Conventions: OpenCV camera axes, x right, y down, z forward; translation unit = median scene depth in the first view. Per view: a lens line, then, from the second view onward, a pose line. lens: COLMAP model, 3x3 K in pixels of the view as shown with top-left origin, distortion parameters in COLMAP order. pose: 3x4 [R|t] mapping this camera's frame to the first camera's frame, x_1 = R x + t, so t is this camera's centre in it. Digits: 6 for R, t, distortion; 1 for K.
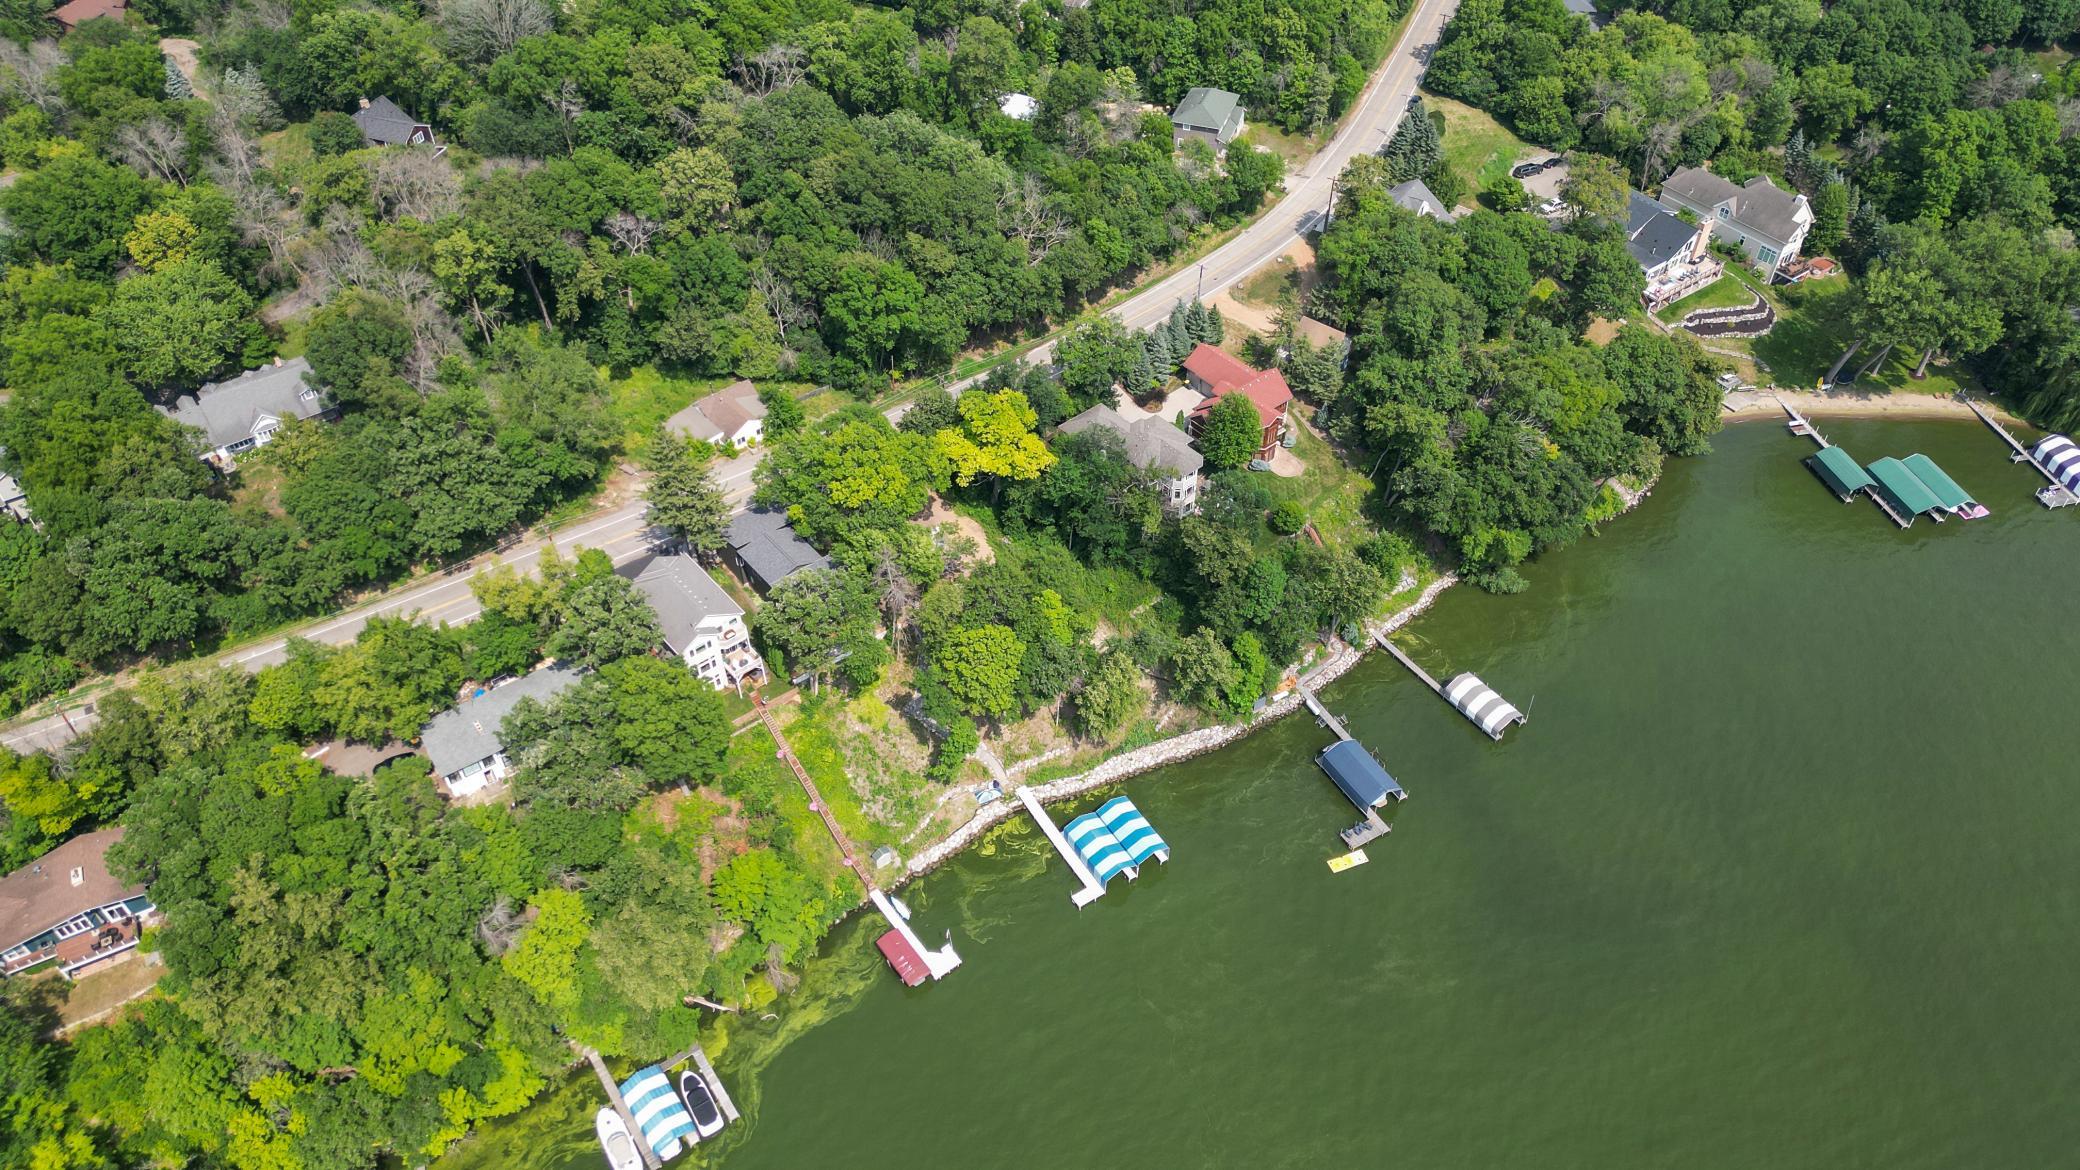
lens RADIAL K [[1422.0, 0, 1038.7], [0, 1422.0, 591.5], [0, 0, 1]] dist [0.074798, -0.059600]
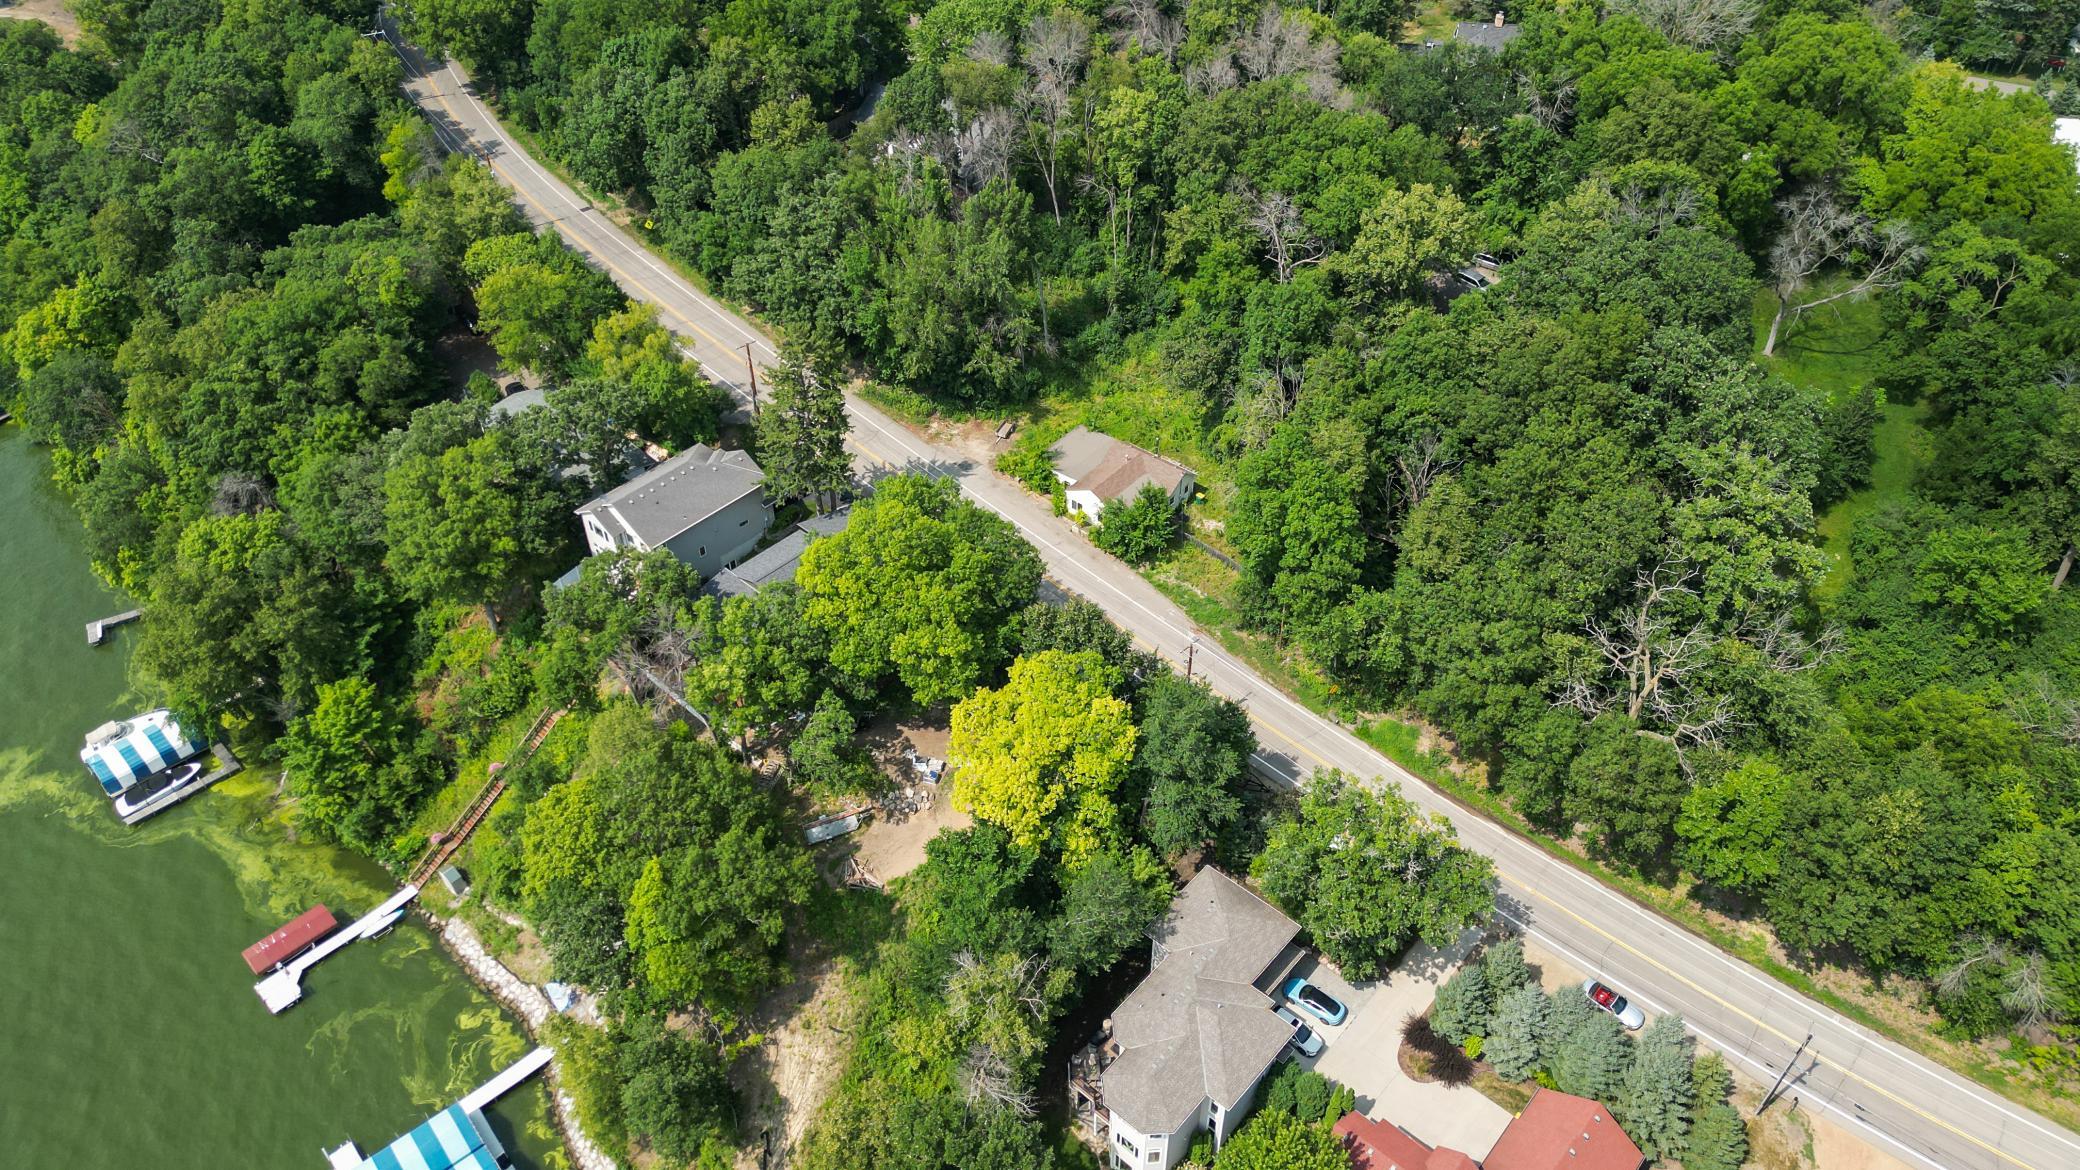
lens RADIAL K [[1422.0, 0, 1052.5], [0, 1422.0, 595.7], [0, 0, 1]] dist [0.074798, -0.059600]
pose [[0.153816, 0.661489, -0.734012, 0.318991], [-0.696578, 0.599453, 0.394253, -0.337861], [0.700799, 0.450654, 0.552984, 0.622376]]
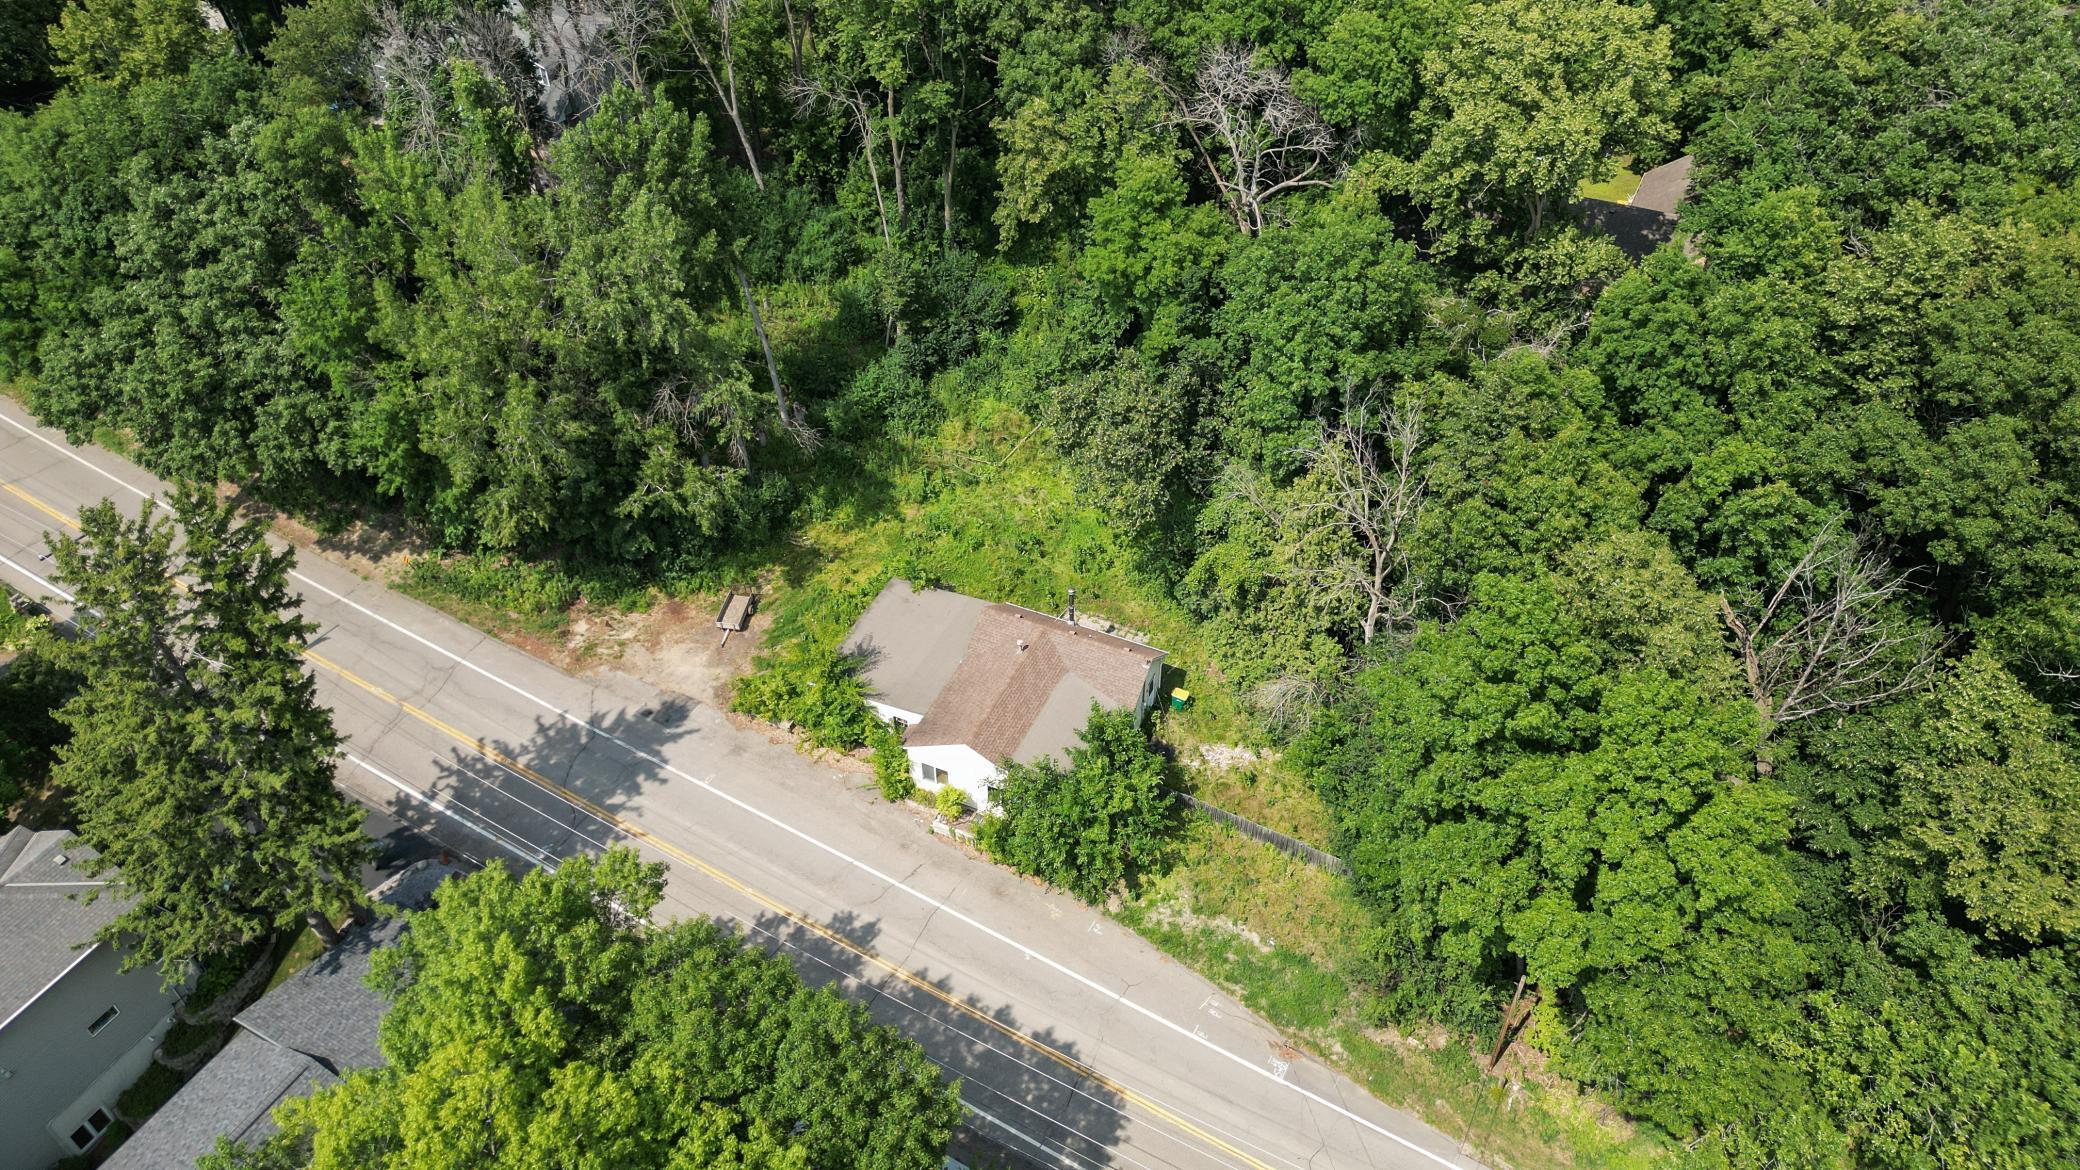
lens RADIAL K [[1422.0, 0, 1058.9], [0, 1422.0, 585.5], [0, 0, 1]] dist [0.074798, -0.059600]
pose [[0.408677, 0.607693, -0.680950, -0.010781], [-0.641942, 0.721745, 0.258833, -0.230069], [0.648763, 0.331351, 0.685064, 0.780128]]
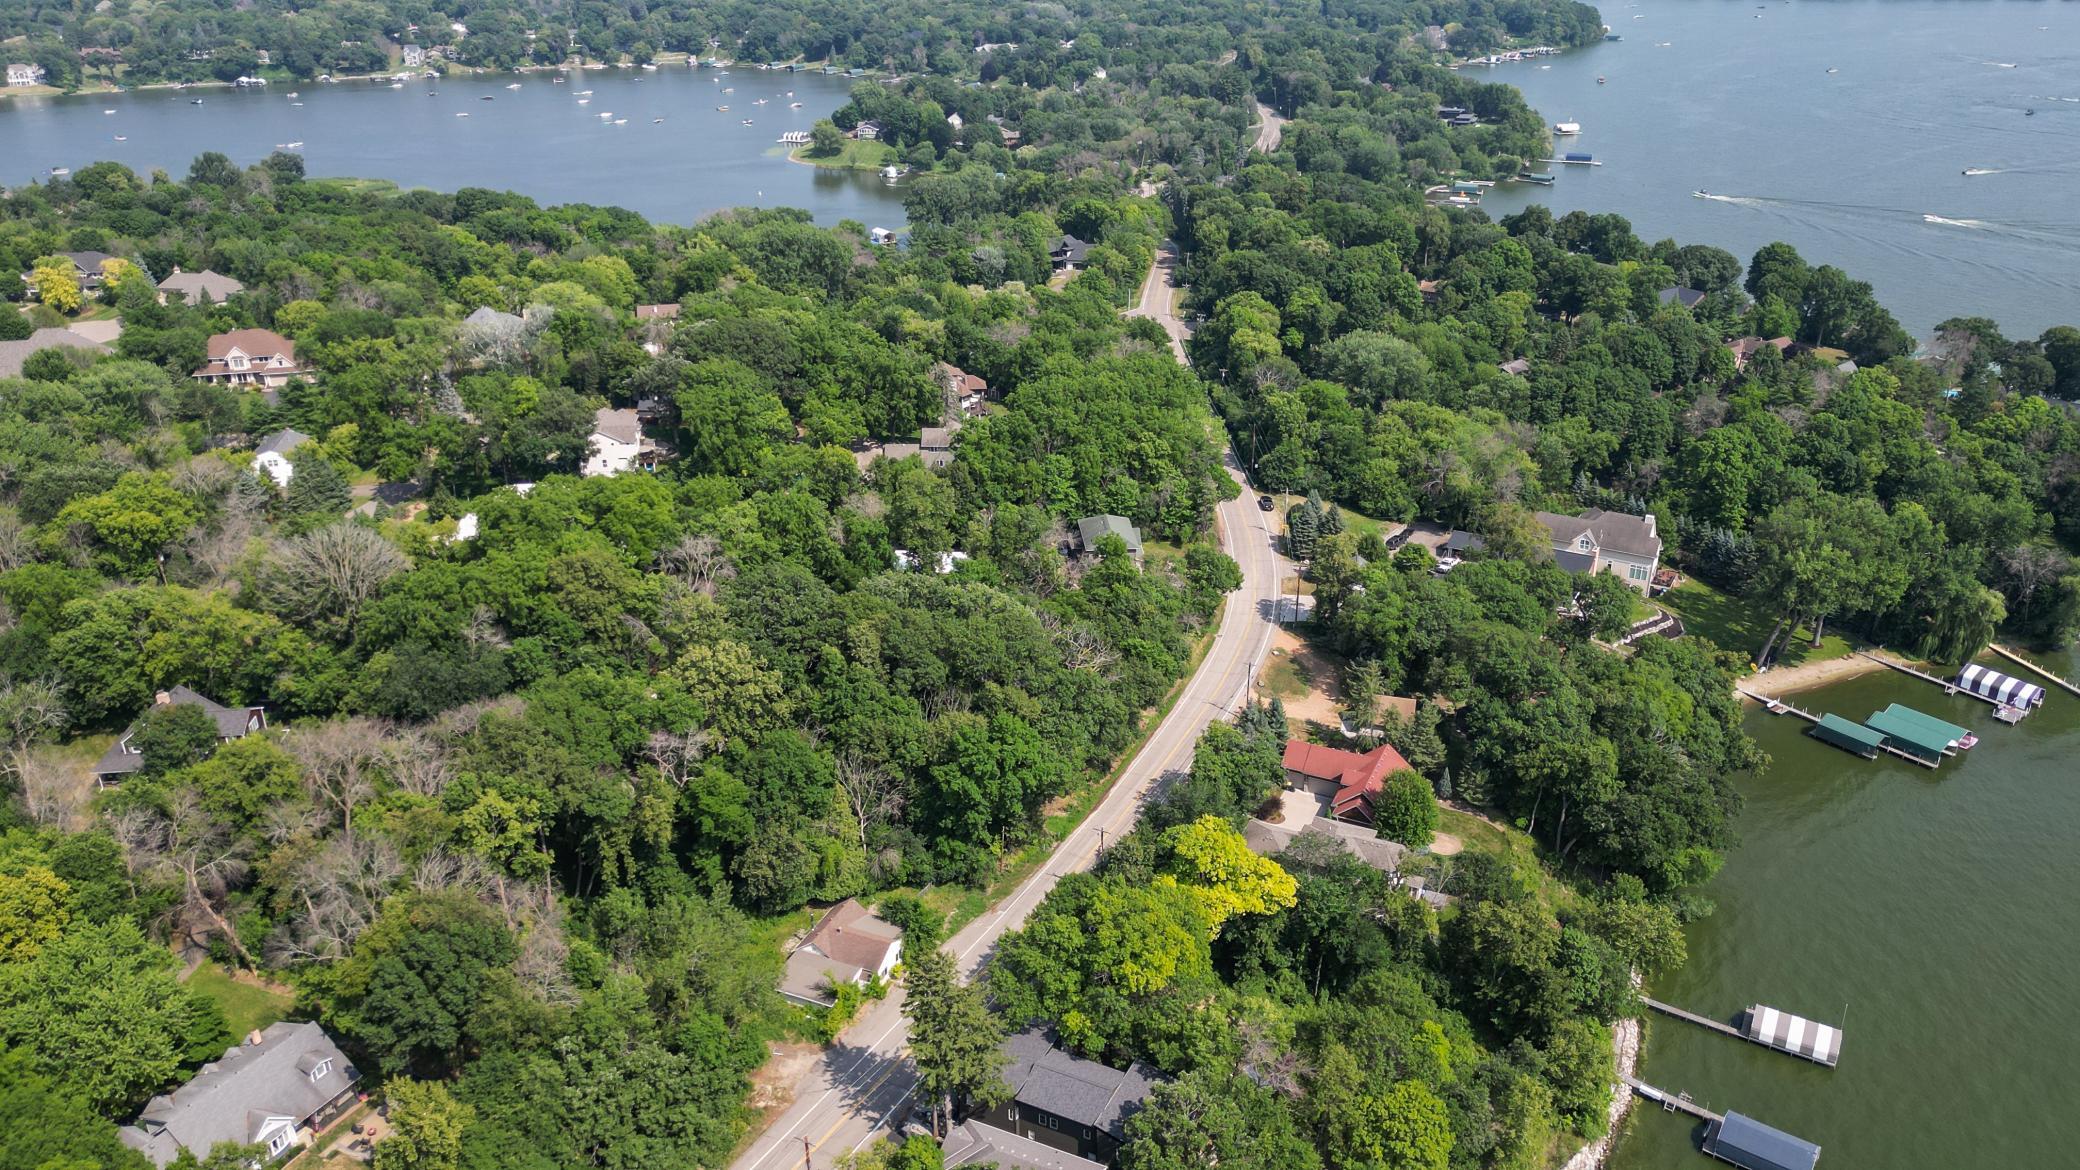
lens RADIAL K [[1525.8, 0, 1033.9], [0, 1525.8, 579.8], [0, 0, 1]] dist [0.053948, -0.013271]
pose [[0.908207, -0.171119, 0.381941, -0.408559], [0.294121, 0.910202, -0.291591, -0.033666], [-0.297747, 0.377162, 0.876981, 0.171127]]
